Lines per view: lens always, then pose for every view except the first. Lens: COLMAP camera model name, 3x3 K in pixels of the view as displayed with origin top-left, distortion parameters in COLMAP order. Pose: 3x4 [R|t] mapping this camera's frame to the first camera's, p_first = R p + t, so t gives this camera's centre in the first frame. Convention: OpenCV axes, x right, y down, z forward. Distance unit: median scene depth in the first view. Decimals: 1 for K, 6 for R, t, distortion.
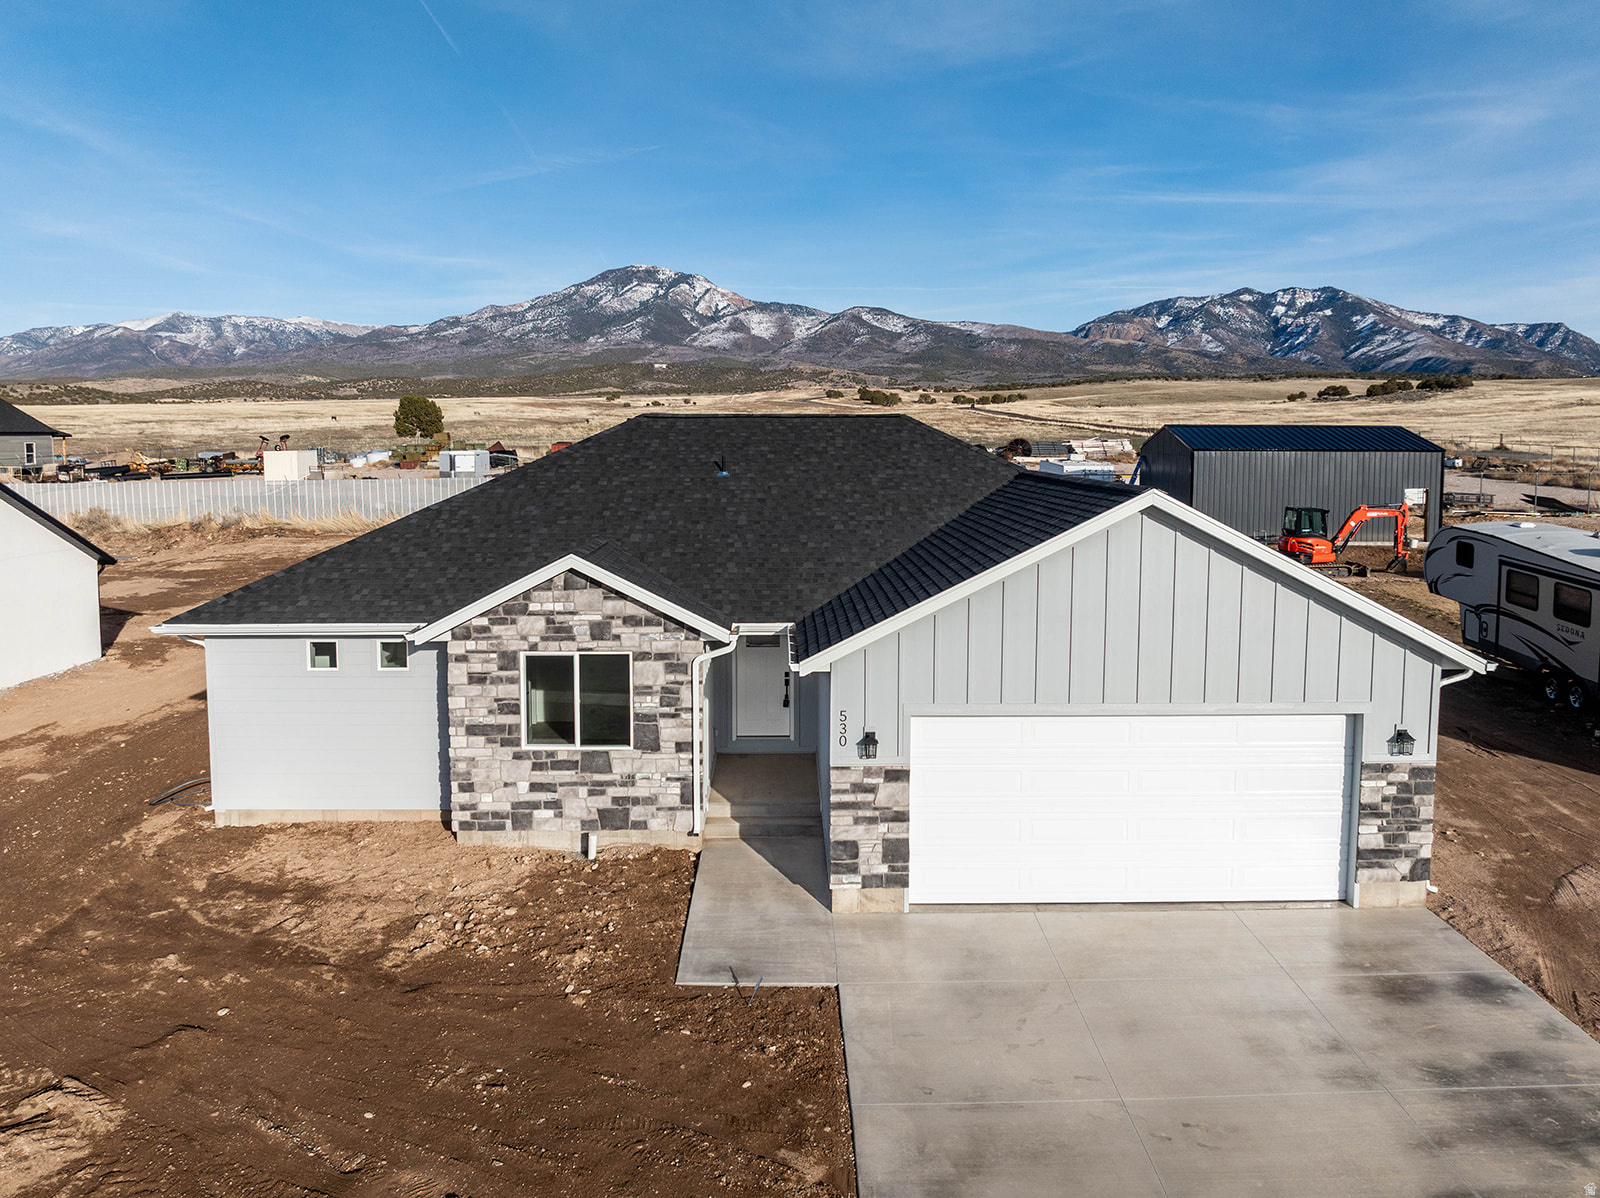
lens RADIAL K [[1191.6, 0, 814.5], [0, 1191.6, 540.8], [0, 0, 1]] dist [-0.026566, -0.024695]
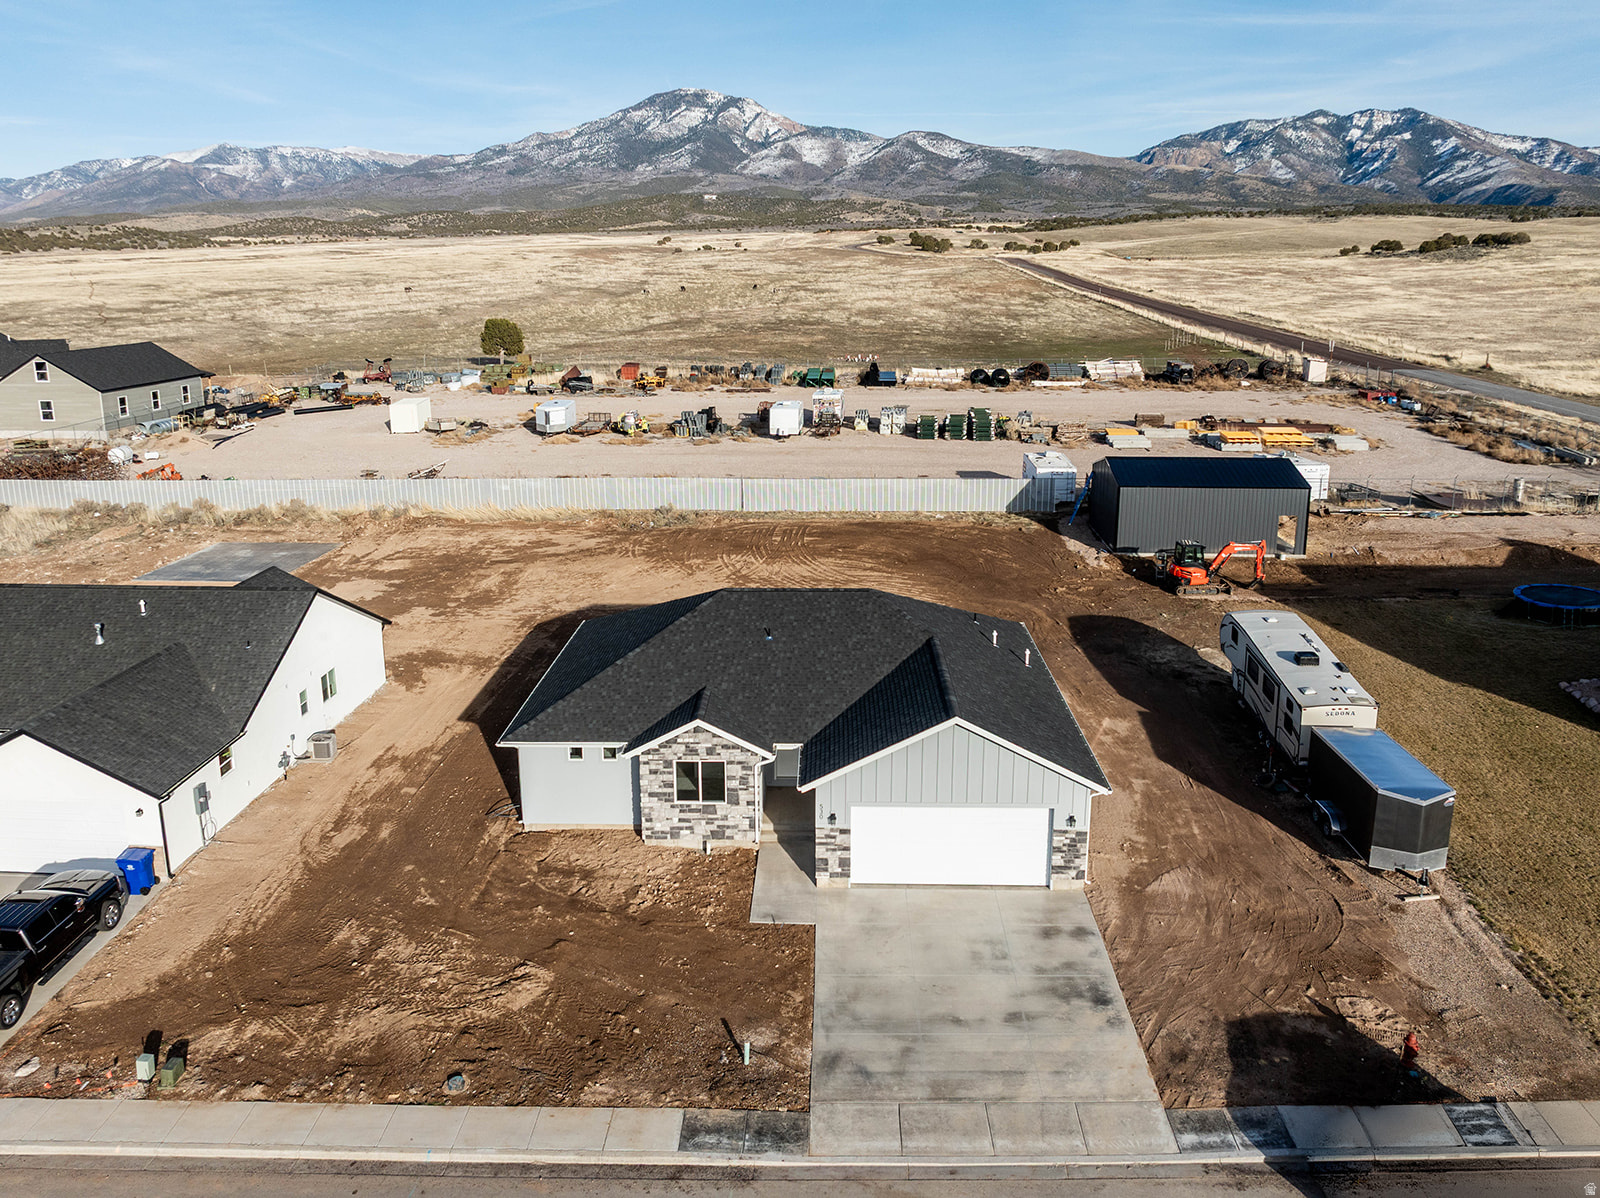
lens RADIAL K [[1191.6, 0, 814.5], [0, 1191.6, 540.8], [0, 0, 1]] dist [-0.026566, -0.024695]
pose [[0.999051, 0.006888, -0.043018, 0.092807], [-0.000807, 0.990181, 0.139791, -0.591897], [0.043558, -0.139623, 0.989246, -1.036350]]
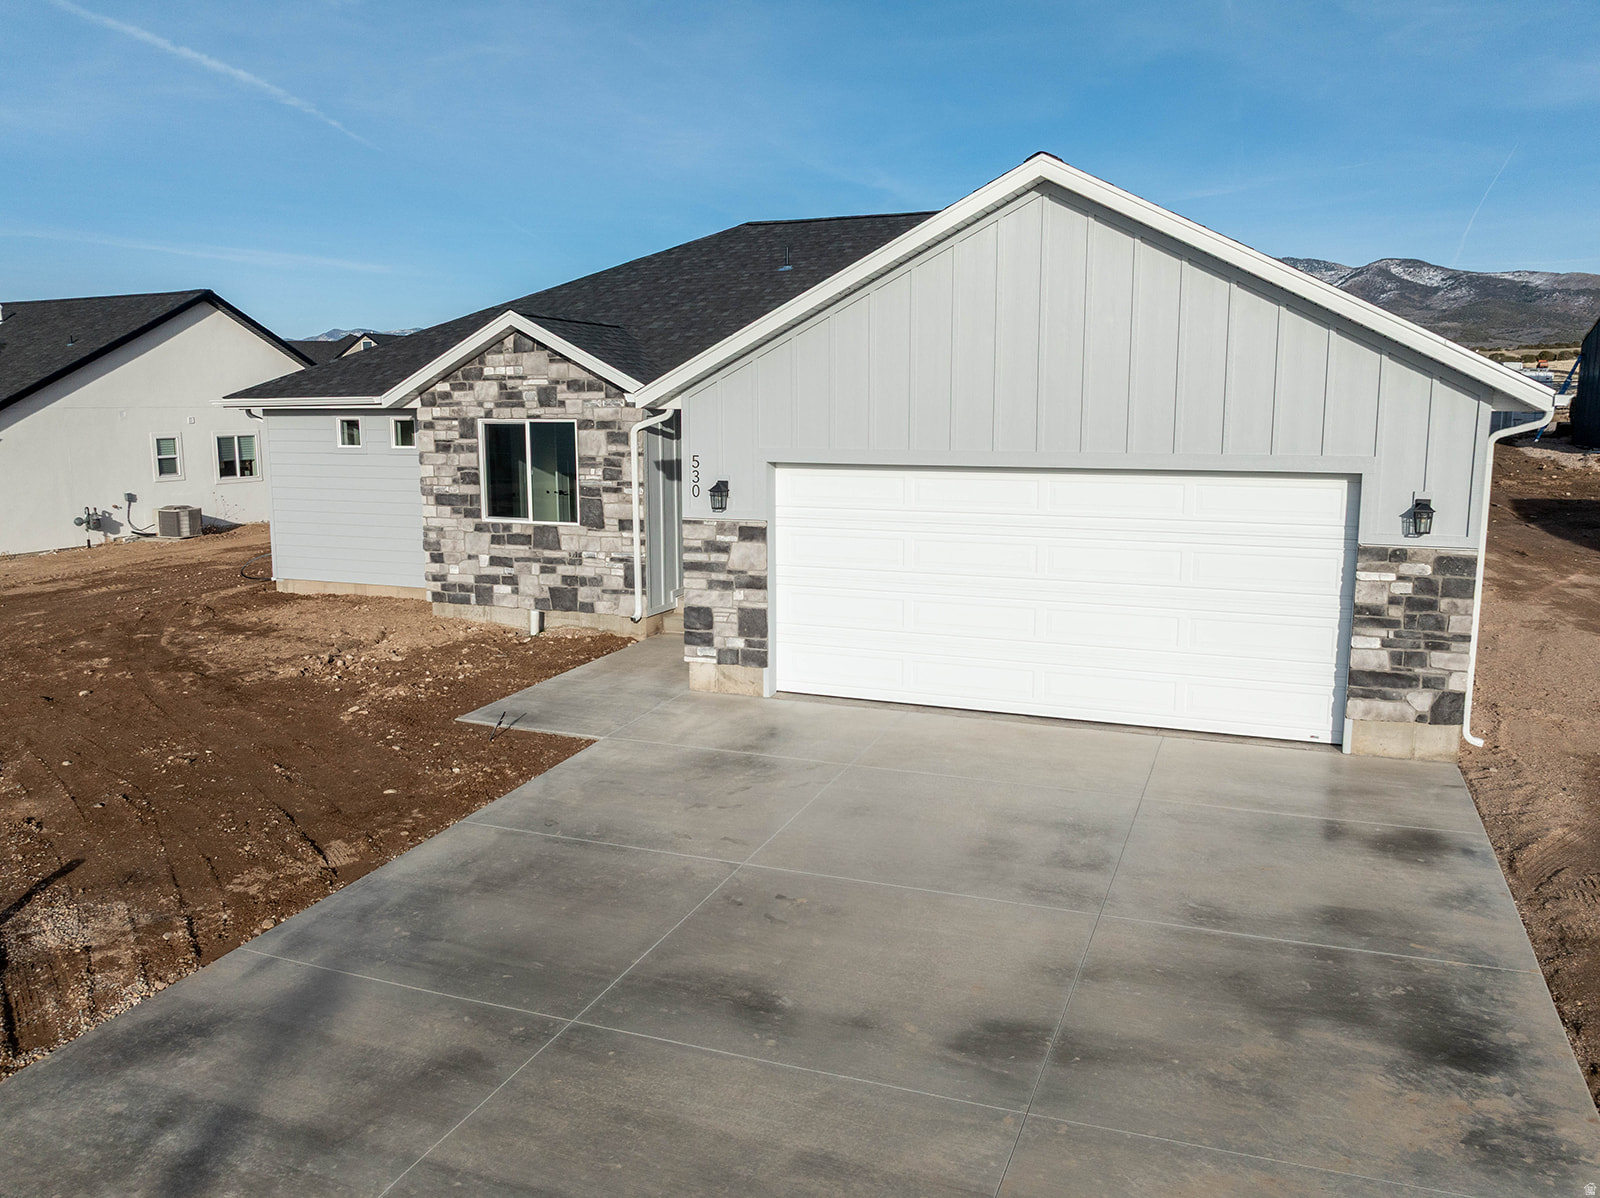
lens RADIAL K [[1204.7, 0, 812.3], [0, 1204.7, 595.2], [0, 0, 1]] dist [-0.031584, -0.016918]
pose [[0.919999, 0.057842, -0.387628, 0.392920], [-0.031099, 0.996705, 0.074916, 0.154850], [0.390684, -0.056868, 0.918766, 0.196105]]
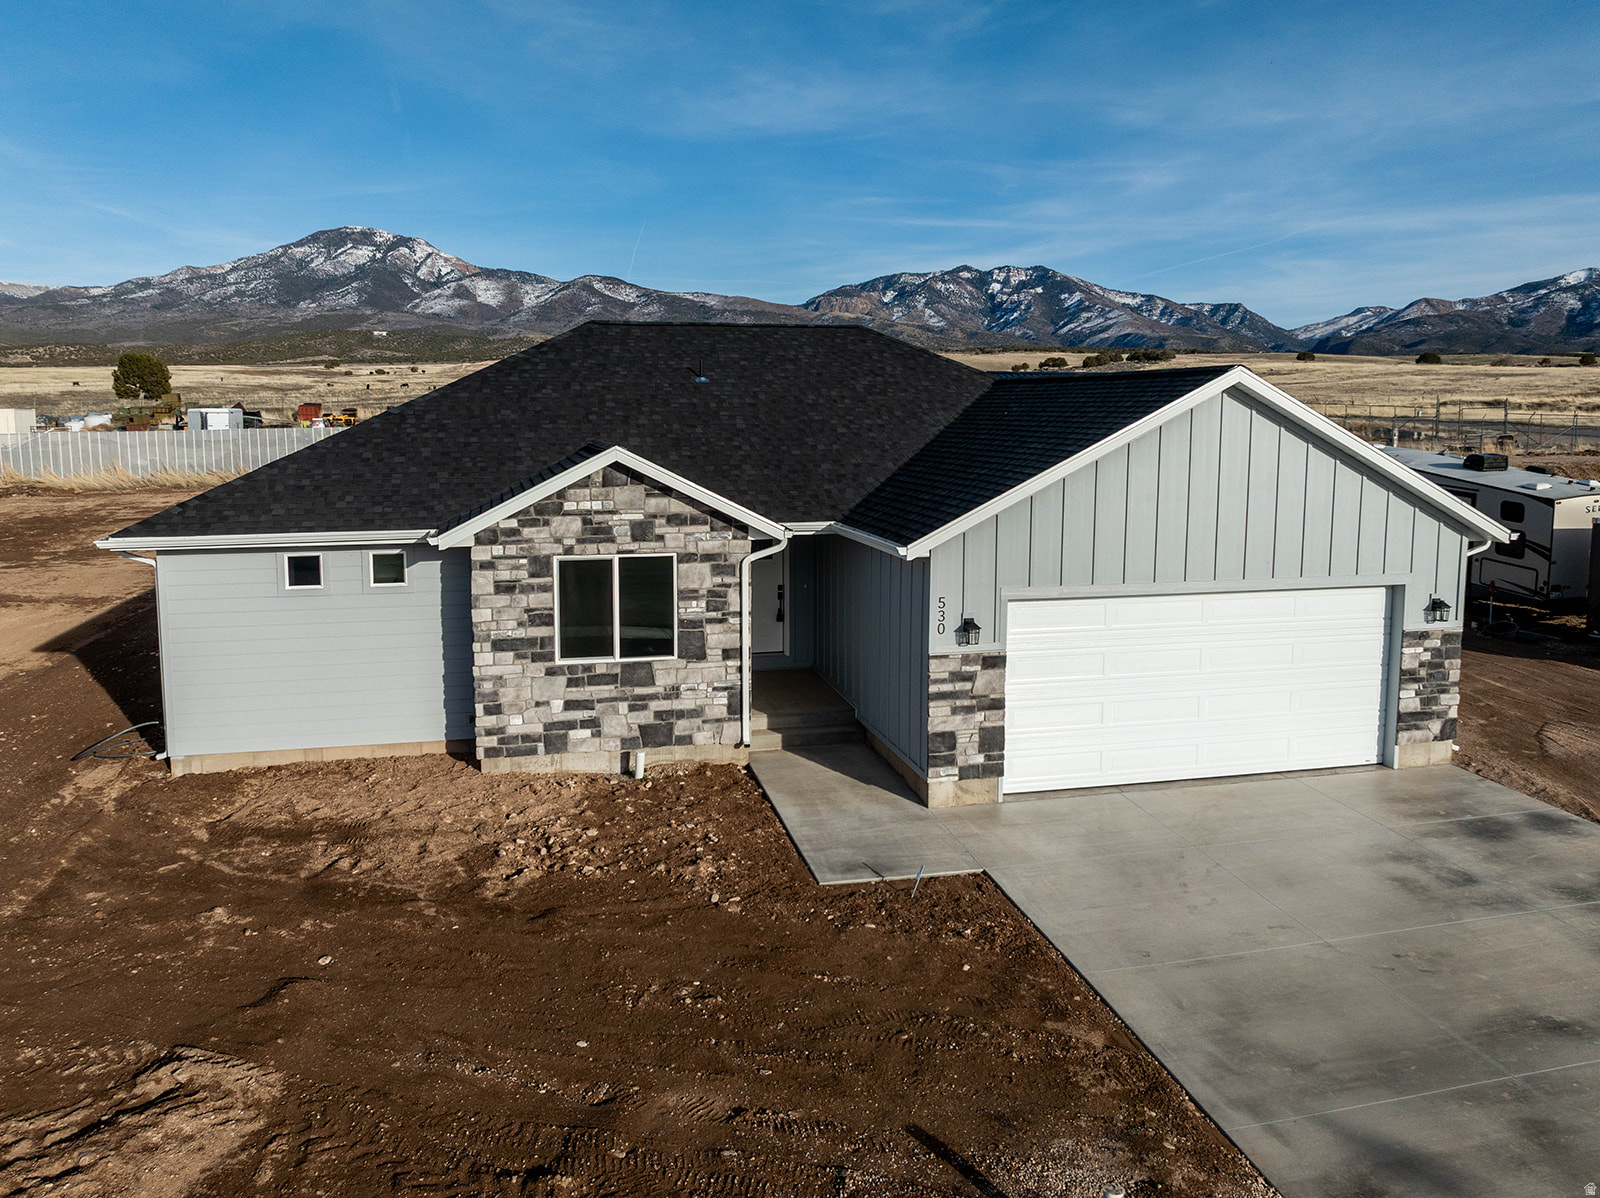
lens RADIAL K [[1188.9, 0, 811.4], [0, 1188.9, 543.6], [0, 0, 1]] dist [-0.034052, -0.006084]
pose [[0.976108, -0.024370, 0.215917, -0.250704], [0.018658, 0.999421, 0.028456, 0.061659], [-0.216486, -0.023747, 0.975997, 0.075449]]
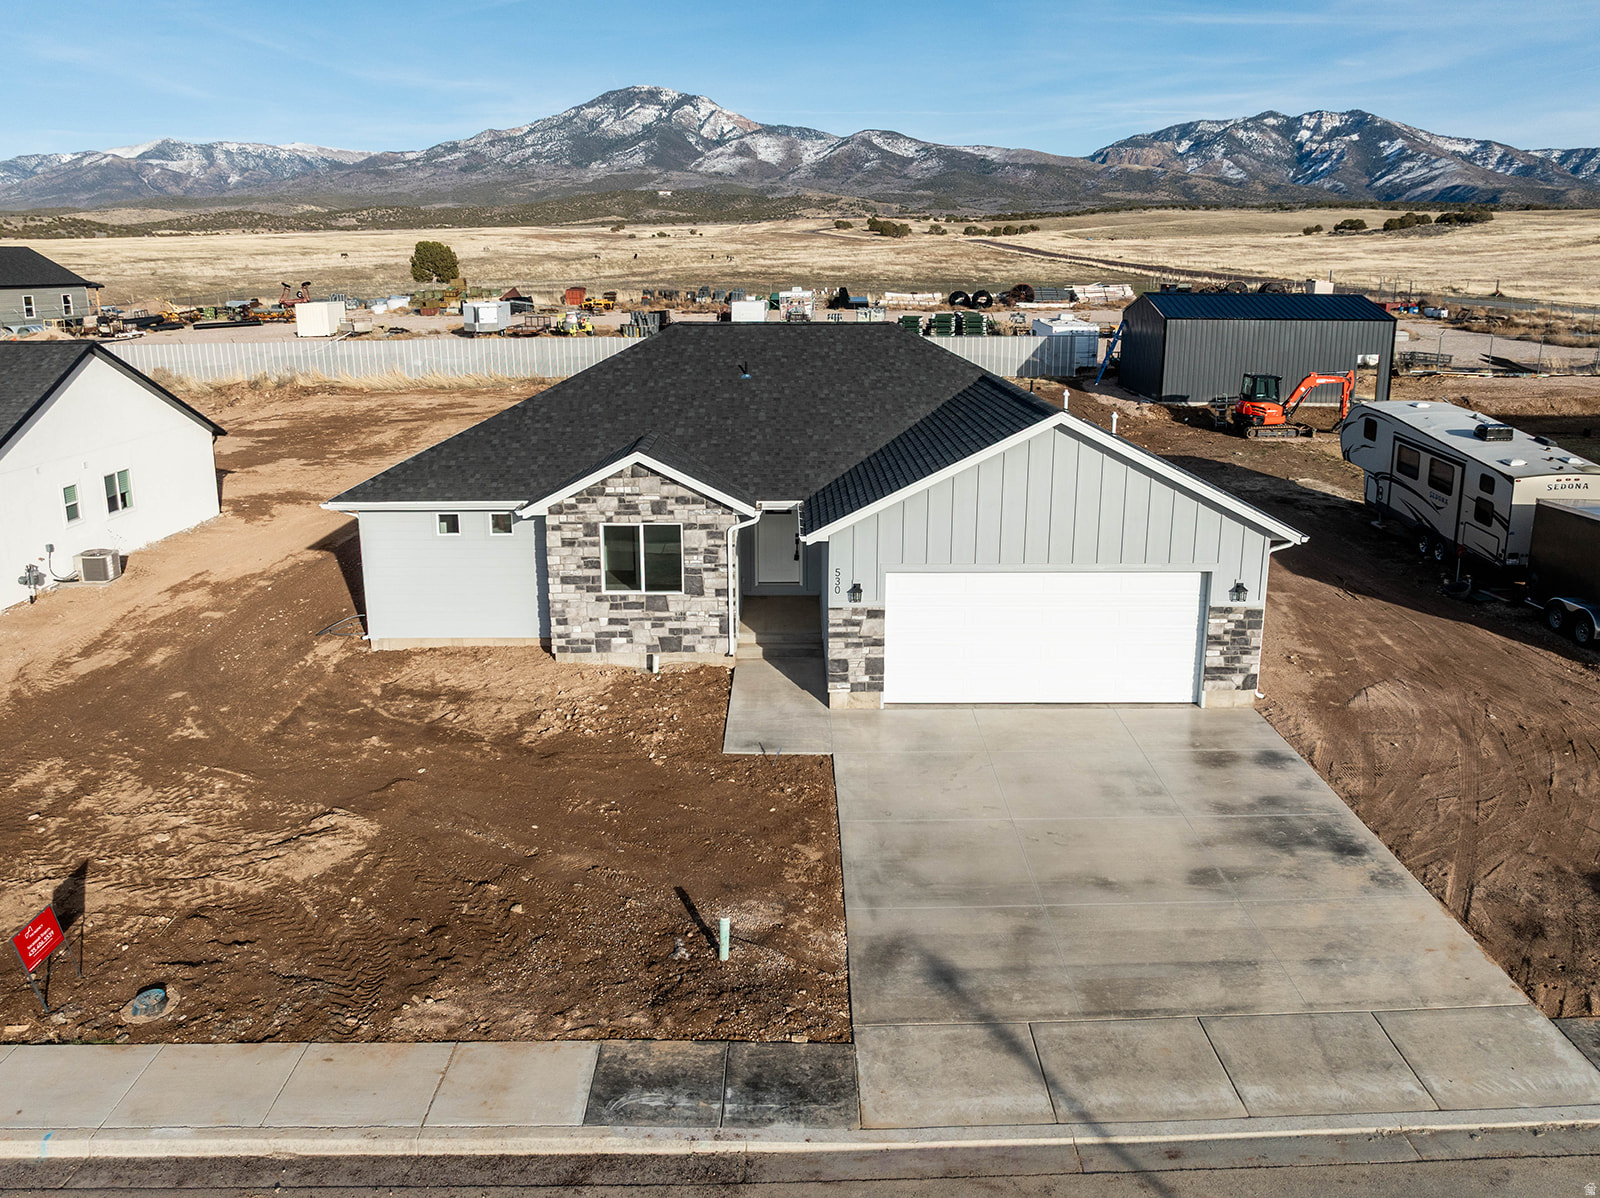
lens RADIAL K [[1191.6, 0, 814.5], [0, 1191.6, 540.8], [0, 0, 1]] dist [-0.026566, -0.024695]
pose [[0.999975, 0.001221, -0.006932, 0.005692], [-0.000246, 0.990300, 0.138944, -0.074310], [0.007035, -0.138938, 0.990276, -0.339102]]
